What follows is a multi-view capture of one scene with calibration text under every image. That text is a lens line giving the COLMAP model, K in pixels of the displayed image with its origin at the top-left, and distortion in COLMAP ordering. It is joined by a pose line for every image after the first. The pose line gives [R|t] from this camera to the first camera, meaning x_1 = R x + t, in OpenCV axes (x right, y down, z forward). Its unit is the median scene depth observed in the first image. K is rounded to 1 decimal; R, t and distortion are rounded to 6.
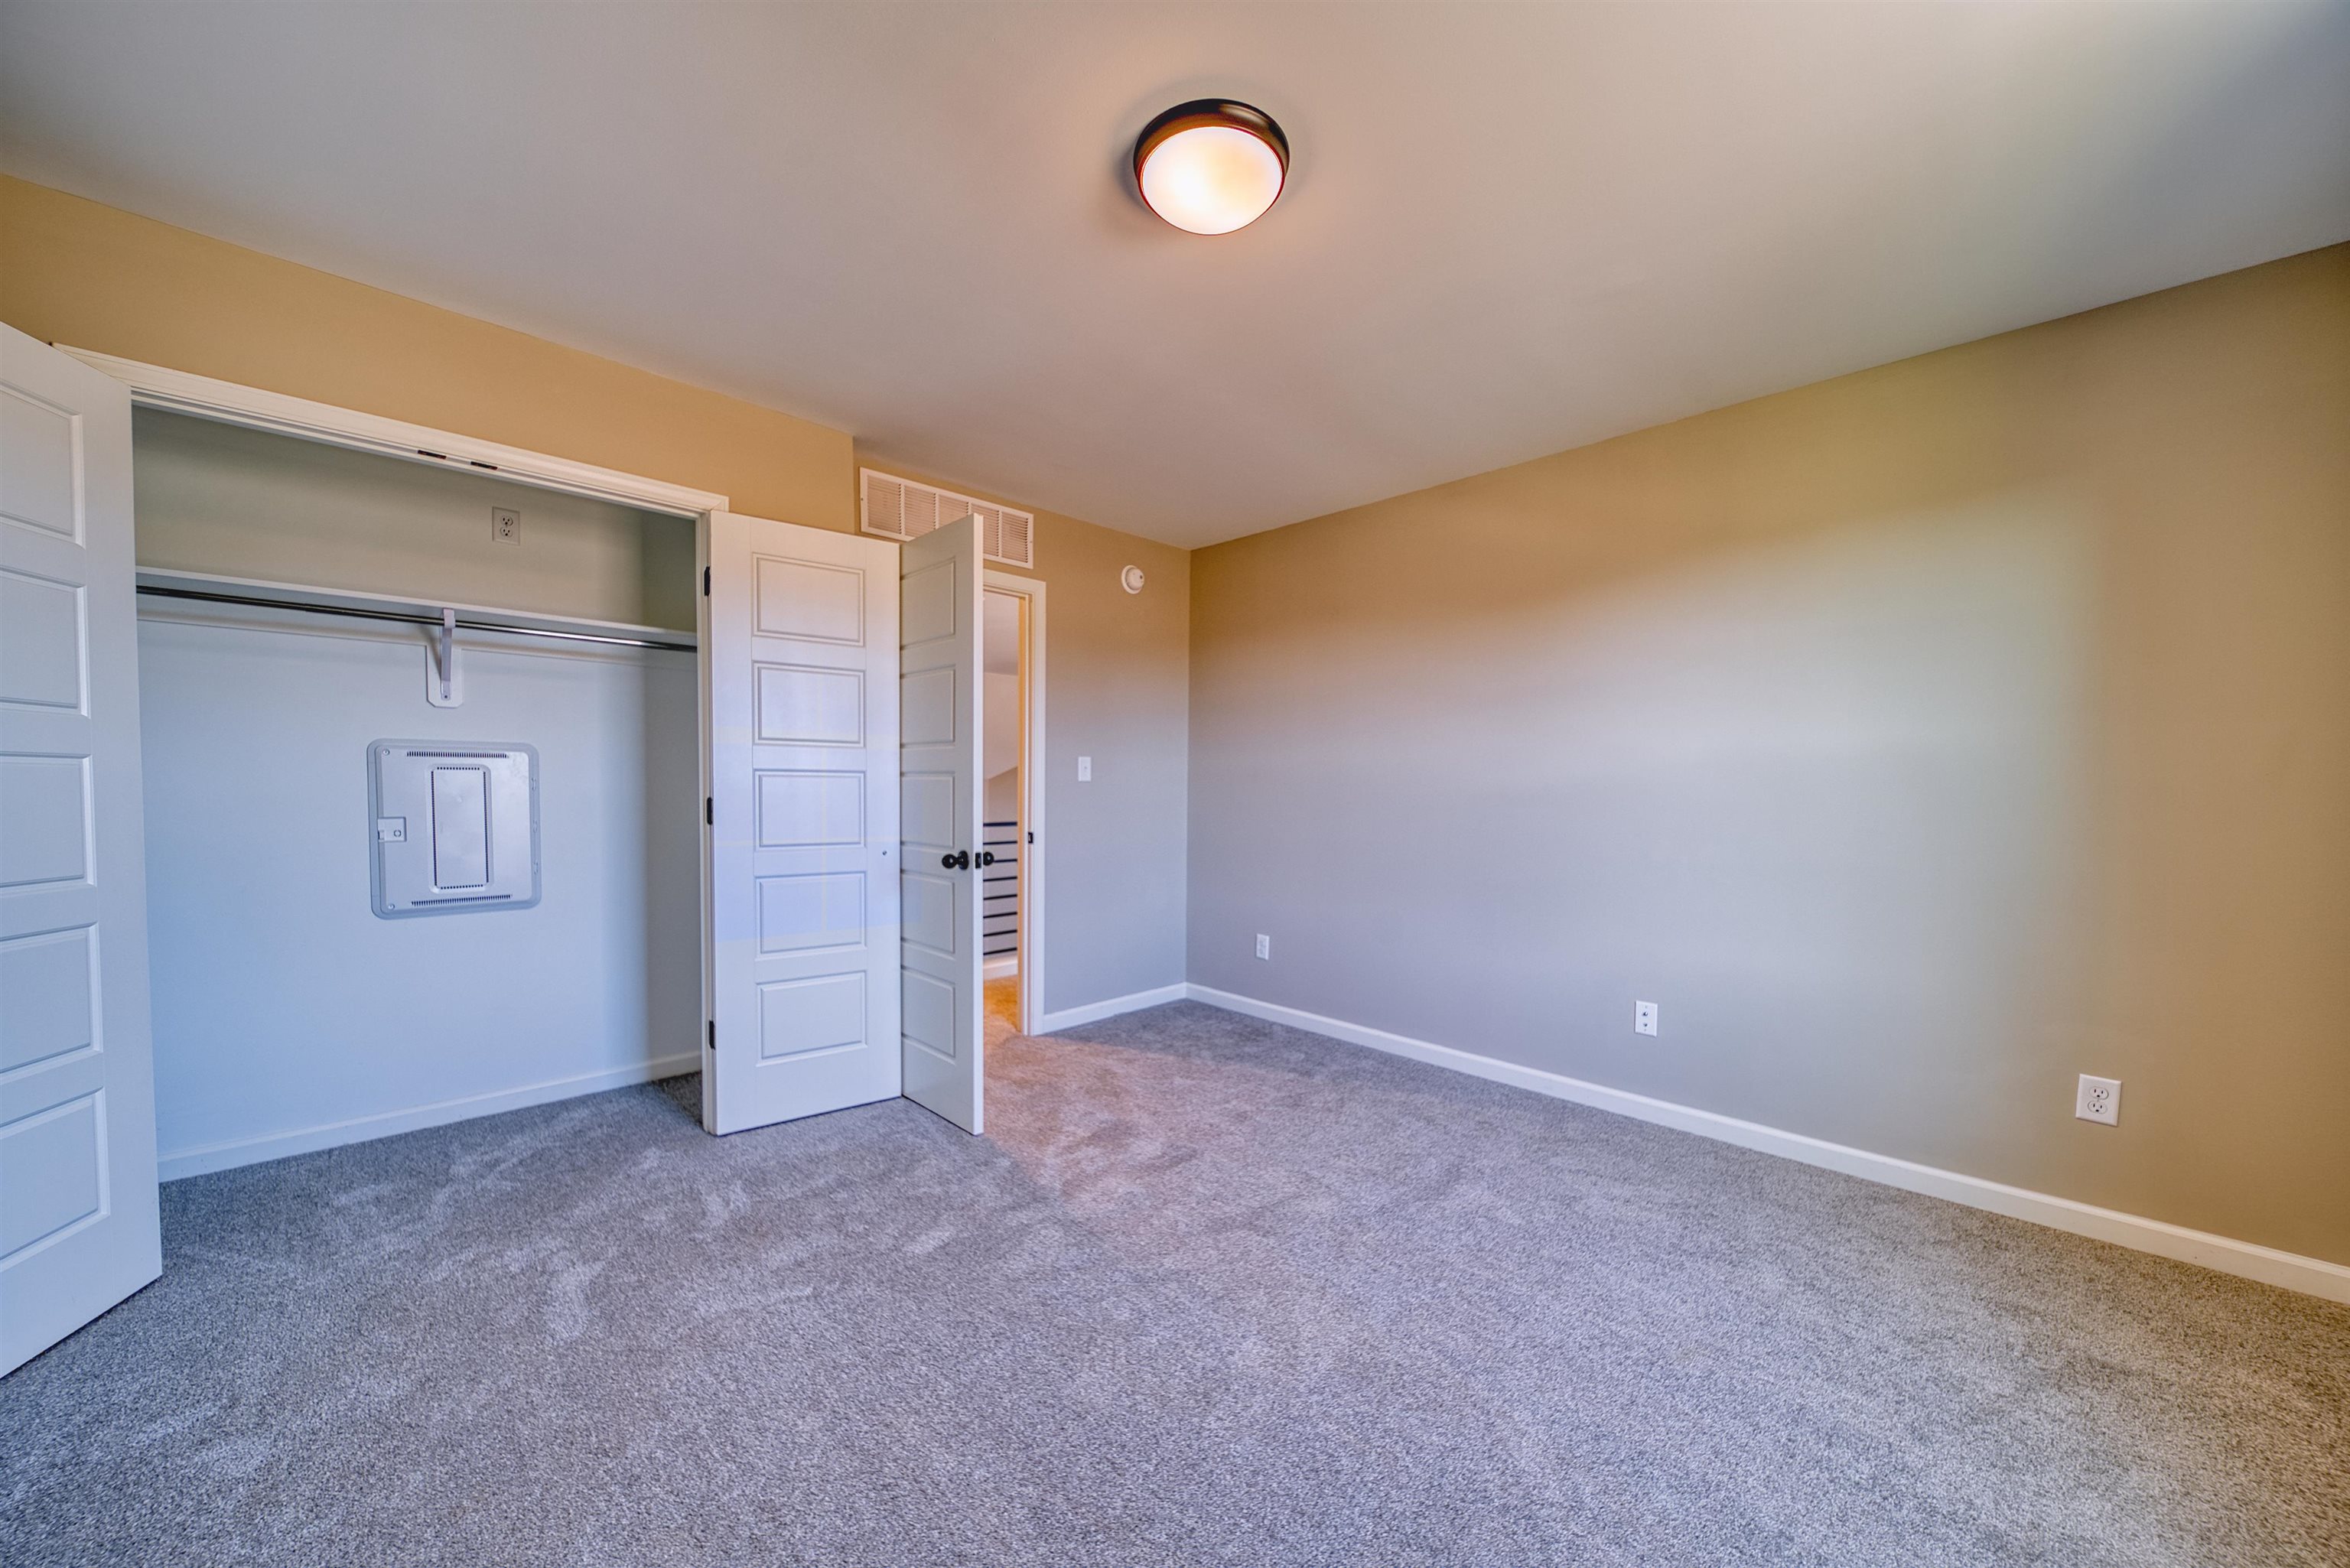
lens RADIAL K [[833.7, 0, 1172.1], [0, 833.7, 818.0], [0, 0, 1]] dist [-0.010427, -0.000093]
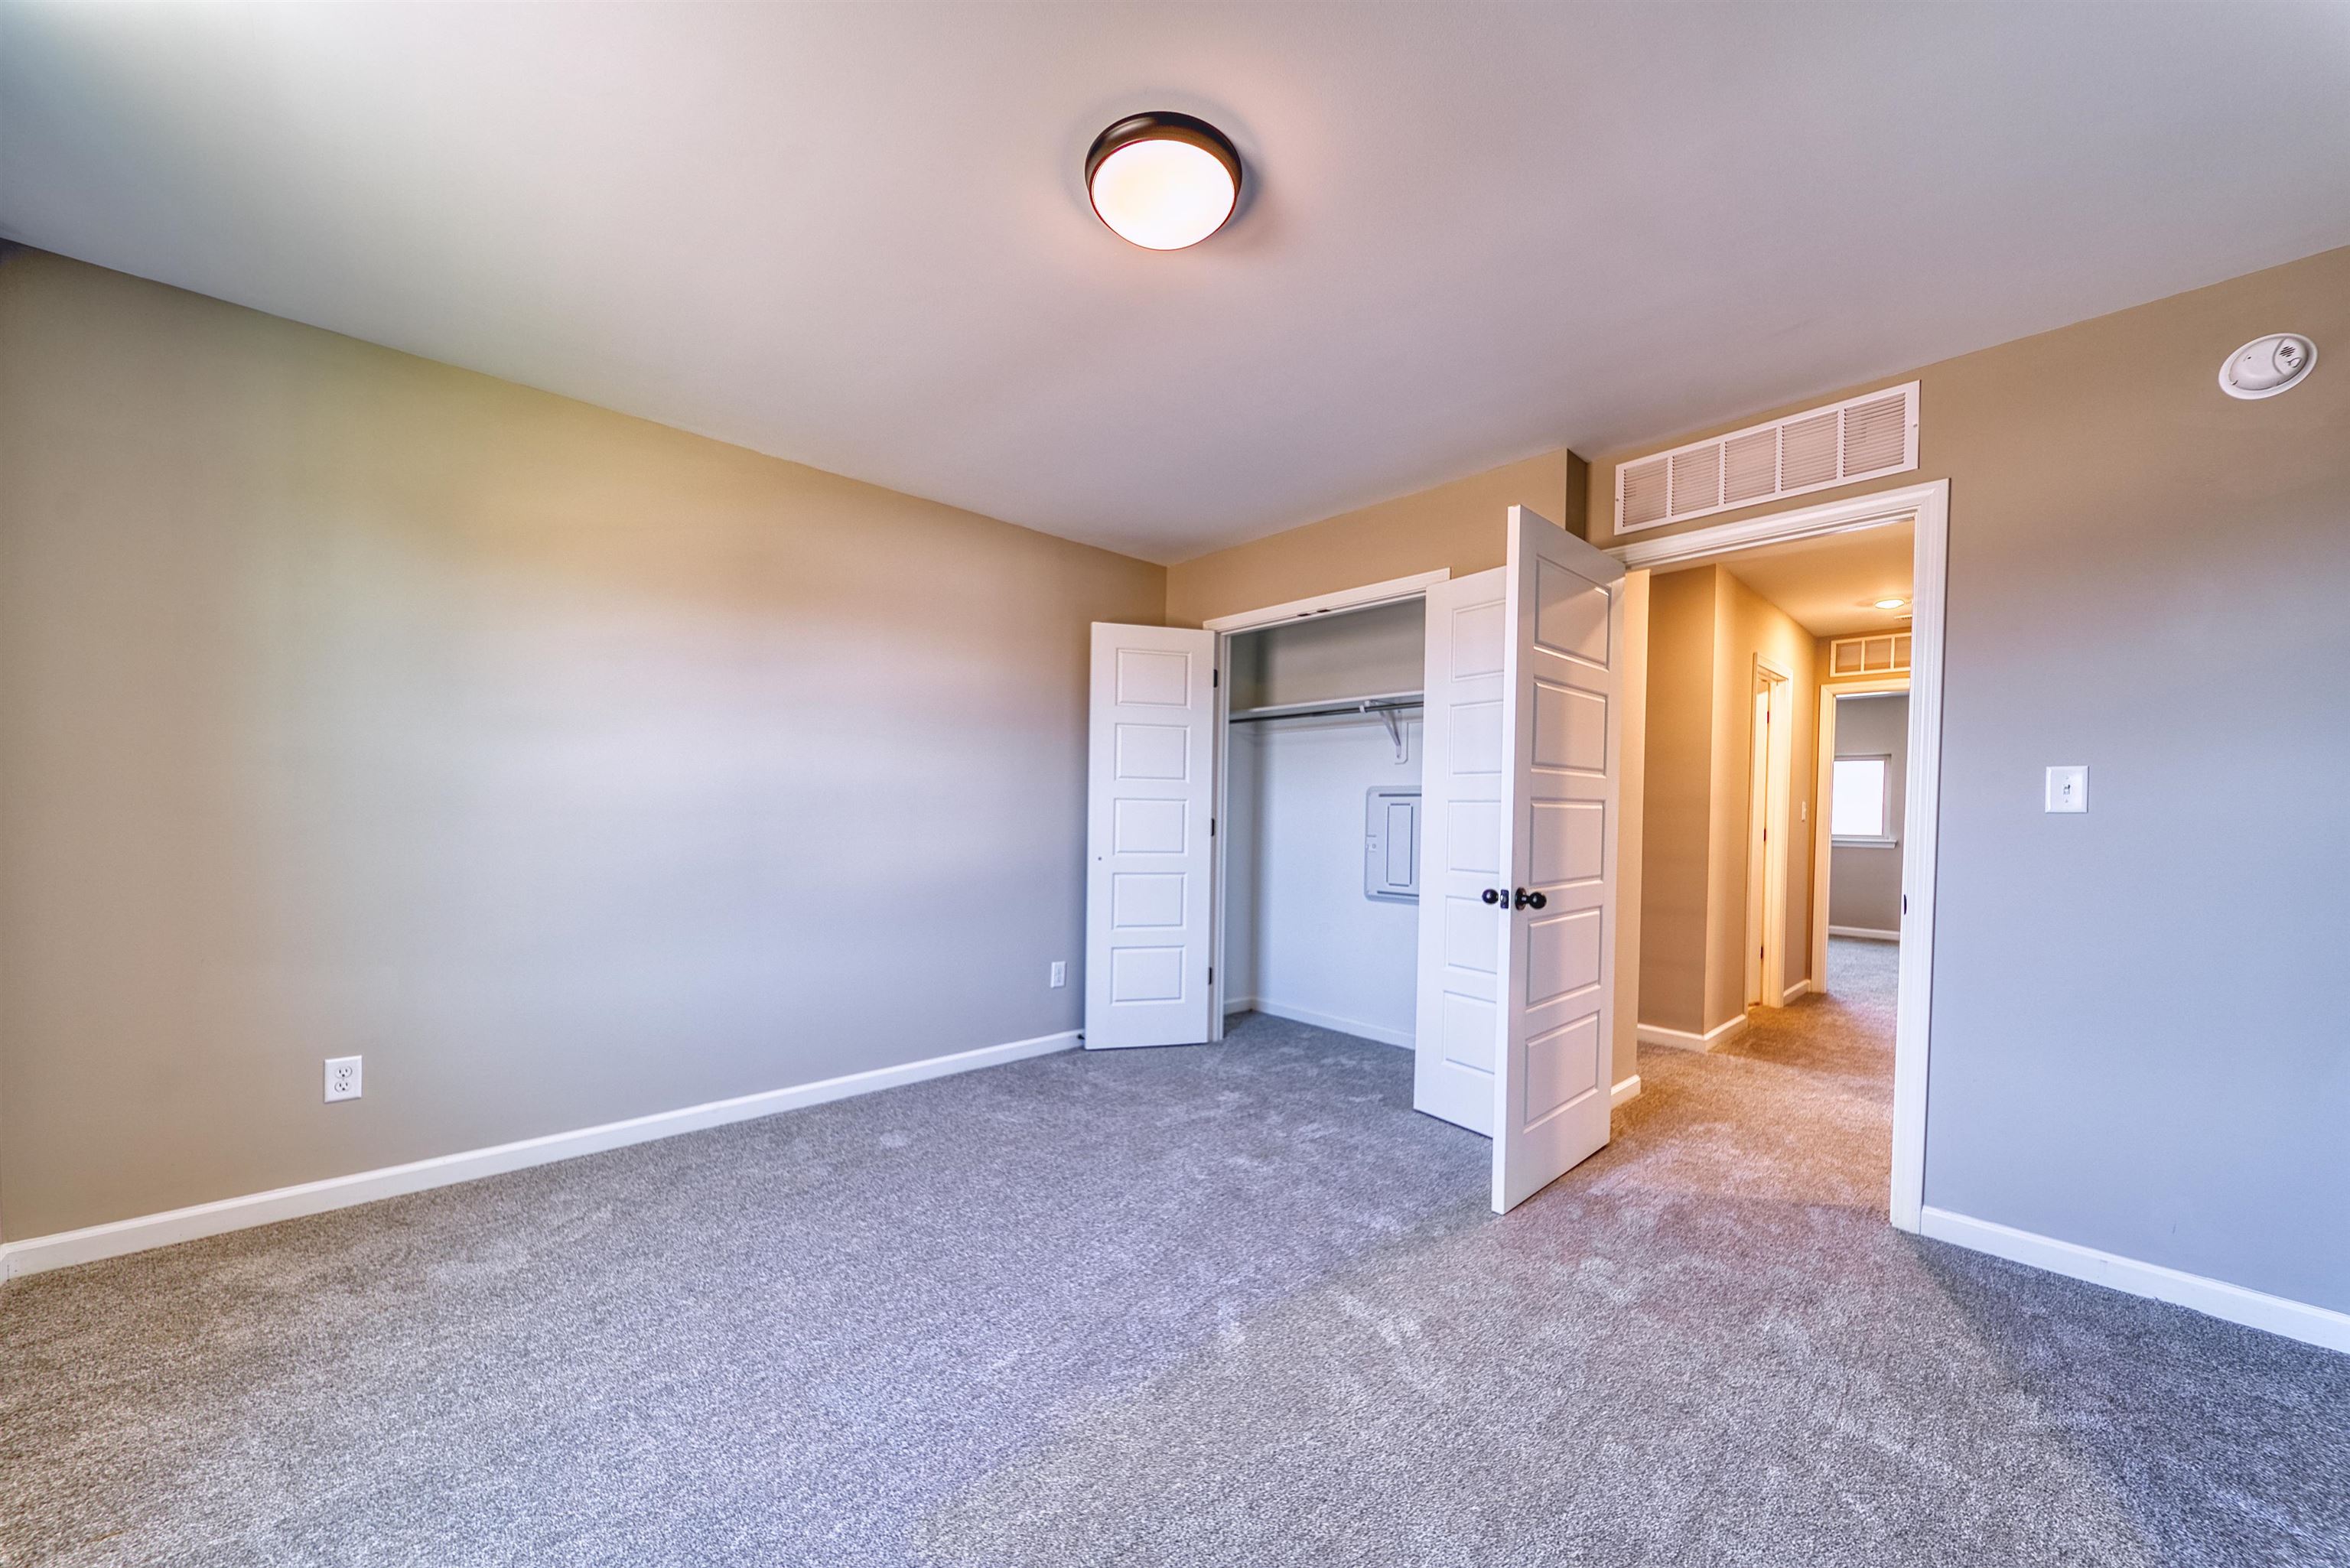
lens RADIAL K [[833.7, 0, 1172.1], [0, 833.7, 818.0], [0, 0, 1]] dist [-0.010427, -0.000093]
pose [[-0.044791, -0.000227, -0.998996, 0.642468], [-0.050311, 0.998732, 0.002029, -0.018093], [0.997729, 0.050351, -0.044746, 0.669780]]
